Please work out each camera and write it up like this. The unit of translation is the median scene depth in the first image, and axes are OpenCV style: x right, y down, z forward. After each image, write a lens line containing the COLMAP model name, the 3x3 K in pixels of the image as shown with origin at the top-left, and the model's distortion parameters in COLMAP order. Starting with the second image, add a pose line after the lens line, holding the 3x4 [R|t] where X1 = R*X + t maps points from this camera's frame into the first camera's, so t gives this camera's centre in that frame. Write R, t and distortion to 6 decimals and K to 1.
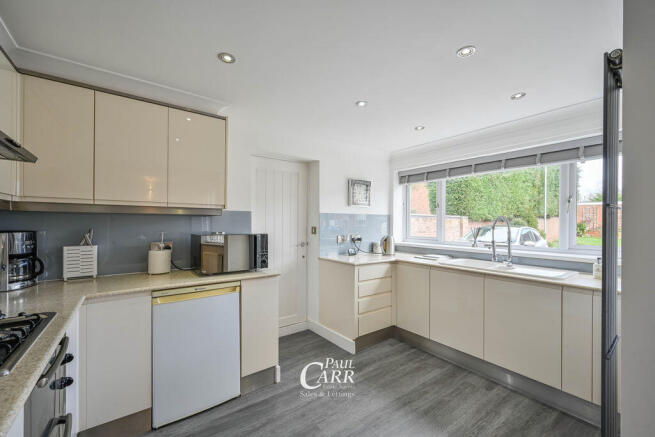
lens RADIAL K [[270.8, 0, 316.8], [0, 270.8, 216.8], [0, 0, 1]] dist [-0.001093, -0.000512]
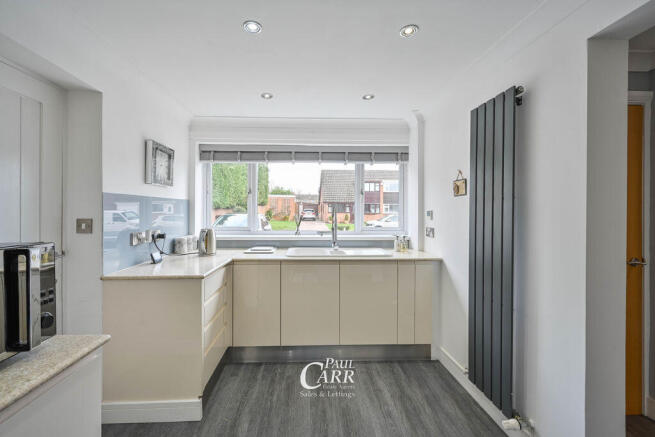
lens RADIAL K [[277.5, 0, 315.1], [0, 277.5, 207.5], [0, 0, 1]] dist [-0.000436, -0.000310]
pose [[0.543600, 0.006998, 0.839315, -0.217068], [-0.017376, 0.999845, 0.002917, 0.006406], [-0.839165, -0.016169, 0.543637, 0.356370]]
